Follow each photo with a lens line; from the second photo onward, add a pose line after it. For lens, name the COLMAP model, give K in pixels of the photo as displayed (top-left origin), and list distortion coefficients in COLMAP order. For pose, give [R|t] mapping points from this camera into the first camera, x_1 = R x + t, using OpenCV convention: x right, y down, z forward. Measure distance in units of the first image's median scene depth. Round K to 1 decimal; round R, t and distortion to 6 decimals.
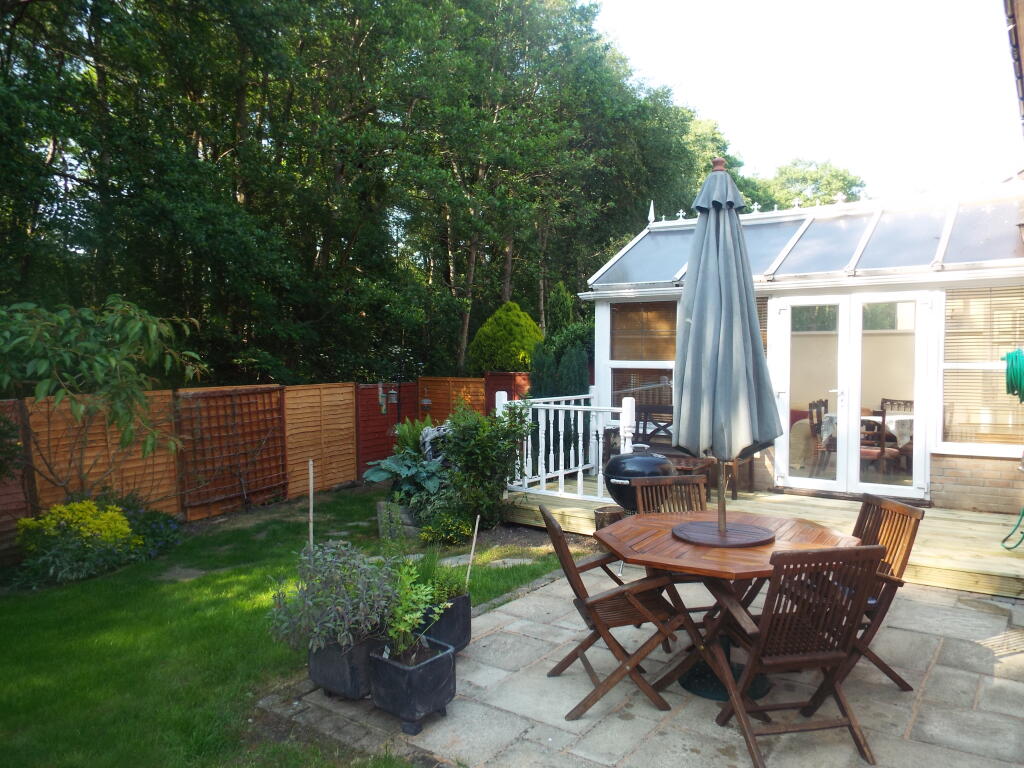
lens RADIAL K [[731.0, 0, 516.8], [0, 731.0, 388.7], [0, 0, 1]] dist [0.006756, 0.008893]
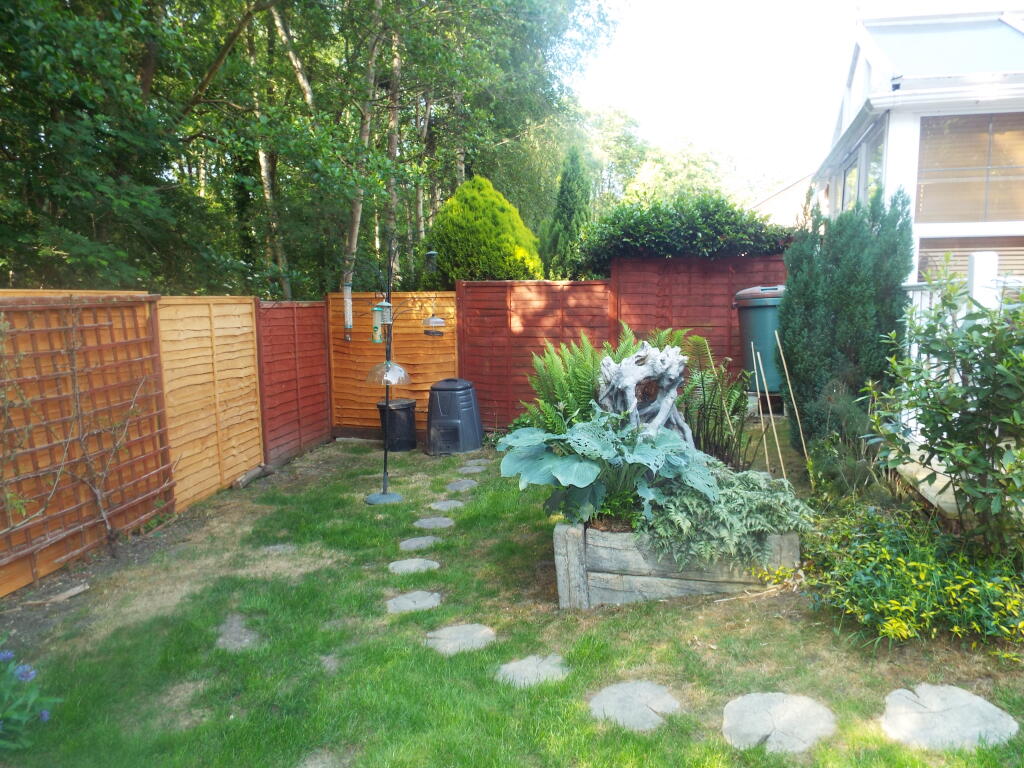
lens RADIAL K [[731.0, 0, 512.2], [0, 731.0, 383.6], [0, 0, 1]] dist [0.006756, 0.008893]
pose [[0.940085, -0.043688, 0.338129, -0.289463], [0.020493, 0.997204, 0.071868, 0.028397], [-0.340323, -0.060633, 0.938352, 0.484972]]
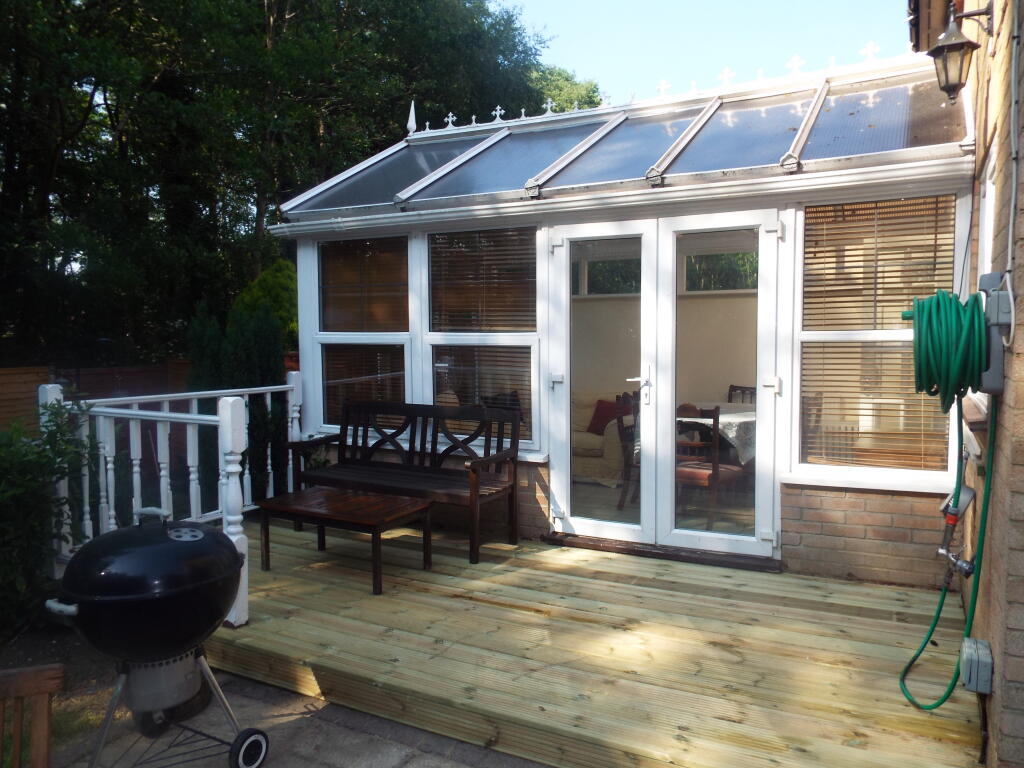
lens RADIAL K [[731.0, 0, 506.9], [0, 731.0, 380.6], [0, 0, 1]] dist [0.006756, 0.008893]
pose [[0.992591, -0.011607, 0.120948, 0.176915], [0.009458, 0.999787, 0.018321, -0.005312], [-0.121135, -0.017041, 0.992490, 0.284940]]
